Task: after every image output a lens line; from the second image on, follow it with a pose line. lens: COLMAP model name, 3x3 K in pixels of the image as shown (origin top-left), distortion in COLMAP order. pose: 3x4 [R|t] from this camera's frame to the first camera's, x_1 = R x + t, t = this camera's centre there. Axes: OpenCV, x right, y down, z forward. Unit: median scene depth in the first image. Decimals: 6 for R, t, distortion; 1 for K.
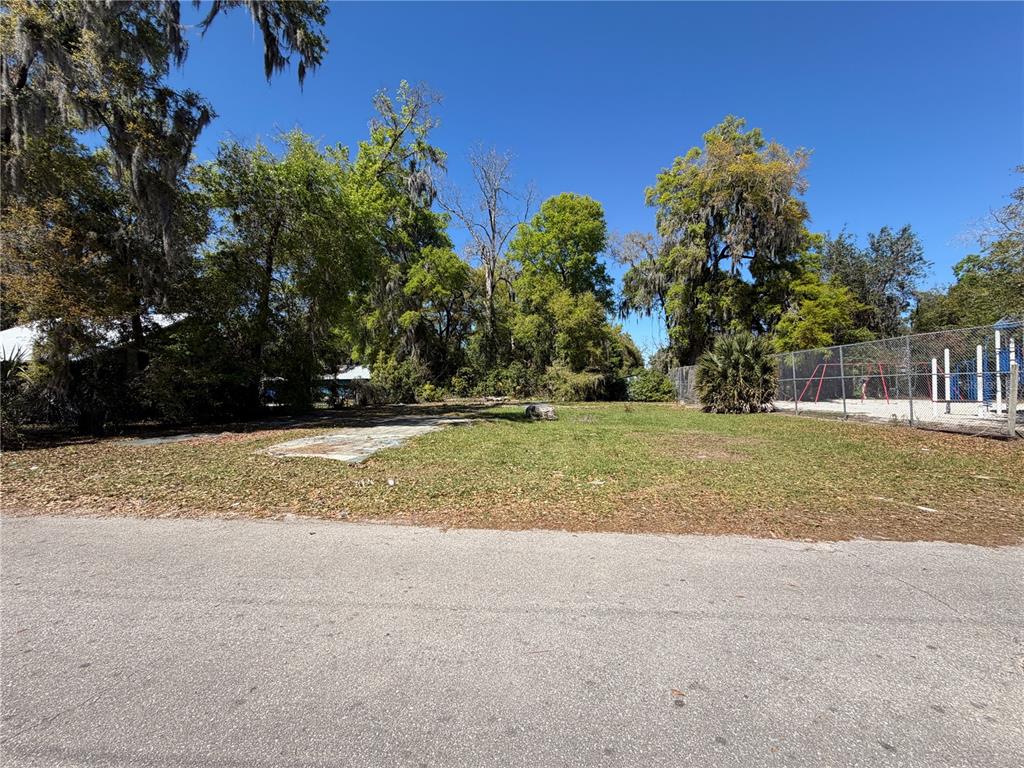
lens RADIAL K [[405.6, 0, 512.0], [0, 405.6, 384.0], [0, 0, 1]] dist [-0.000914, -0.000214]
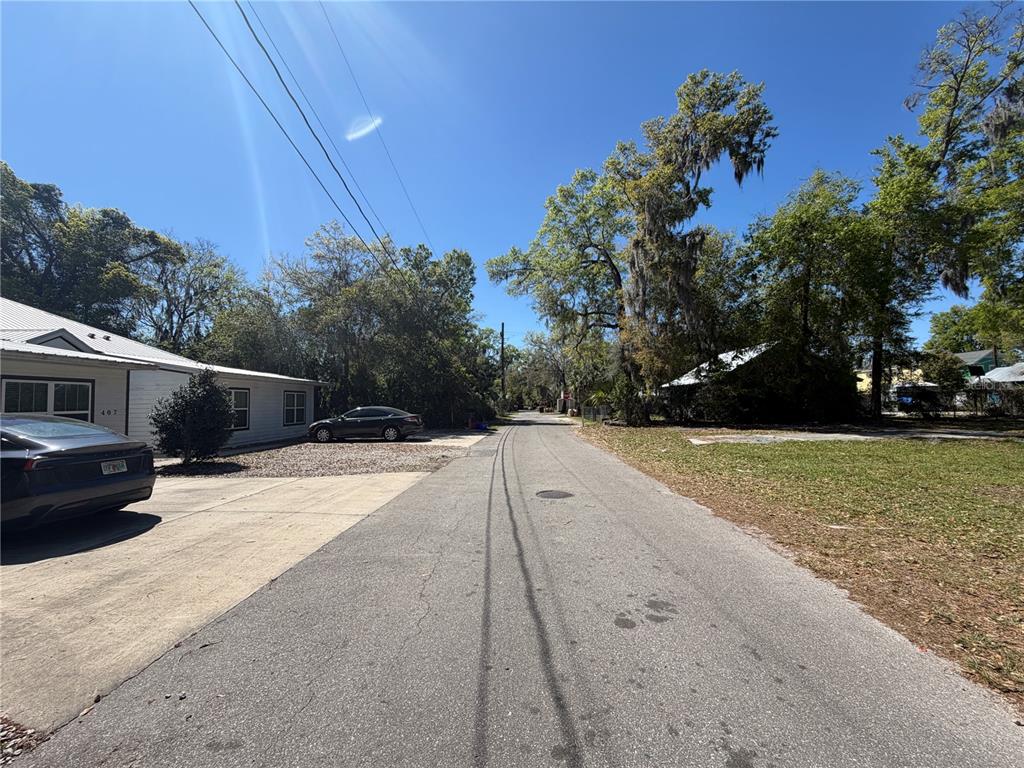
lens RADIAL K [[405.6, 0, 512.0], [0, 405.6, 384.0], [0, 0, 1]] dist [-0.000914, -0.000214]
pose [[0.104684, -0.041600, -0.993635, 0.265245], [0.028714, 0.998835, -0.038792, -0.005285], [0.994091, -0.024470, 0.105757, 0.010391]]
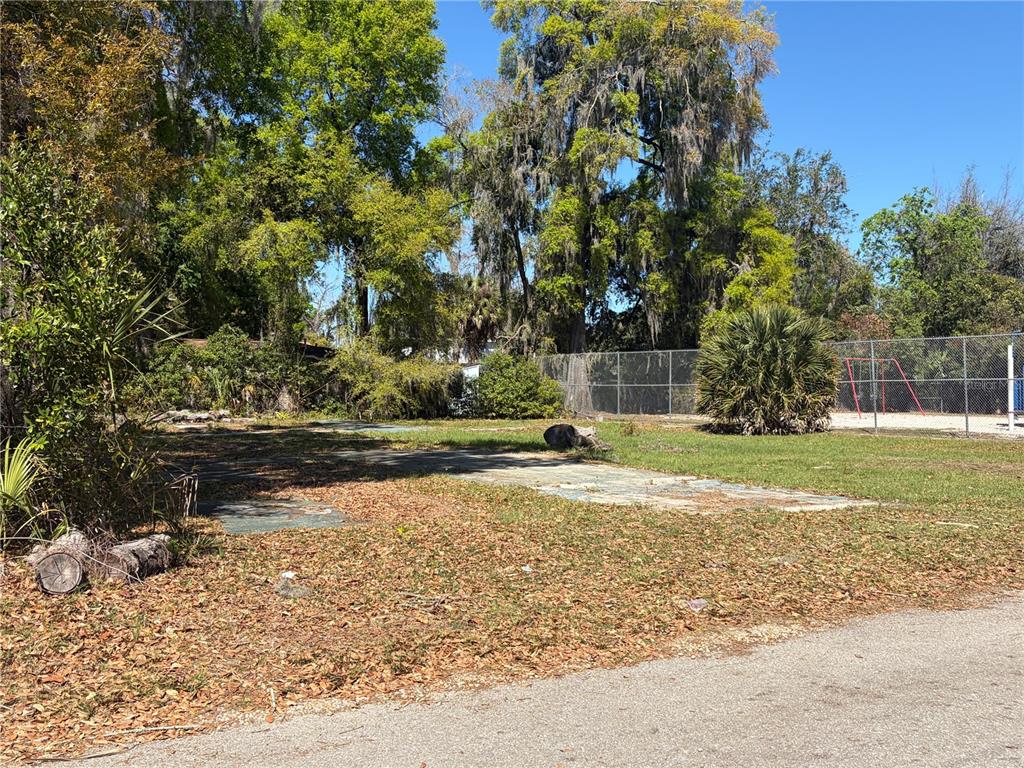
lens RADIAL K [[968.3, 0, 513.9], [0, 968.3, 376.4], [0, 0, 1]] dist [0.040576, -0.028080]
pose [[0.788678, 0.018545, 0.614526, -0.421044], [-0.014820, 0.999828, -0.011153, 0.004327], [-0.614627, -0.000311, 0.788817, 0.049475]]
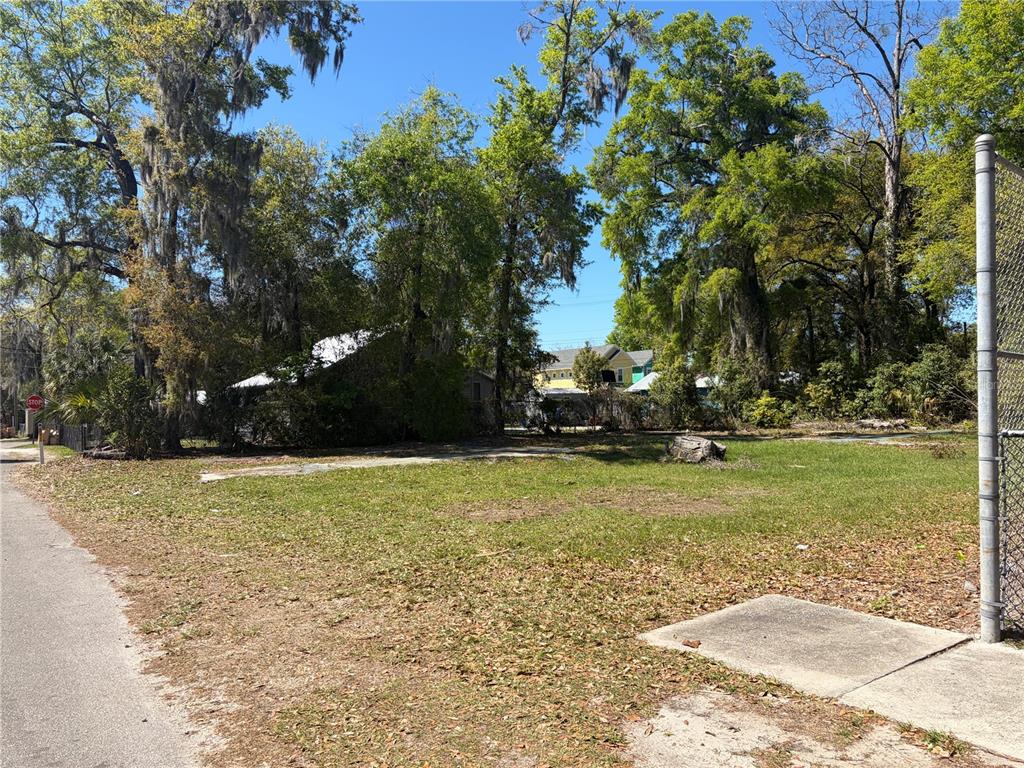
lens RADIAL K [[772.9, 0, 513.7], [0, 772.9, 393.1], [0, 0, 1]] dist [0.046041, -0.069328]
pose [[0.684890, -0.018812, -0.728403, 0.377420], [0.021394, 0.999755, -0.005704, -0.004892], [0.728332, -0.011677, 0.685125, 0.037260]]
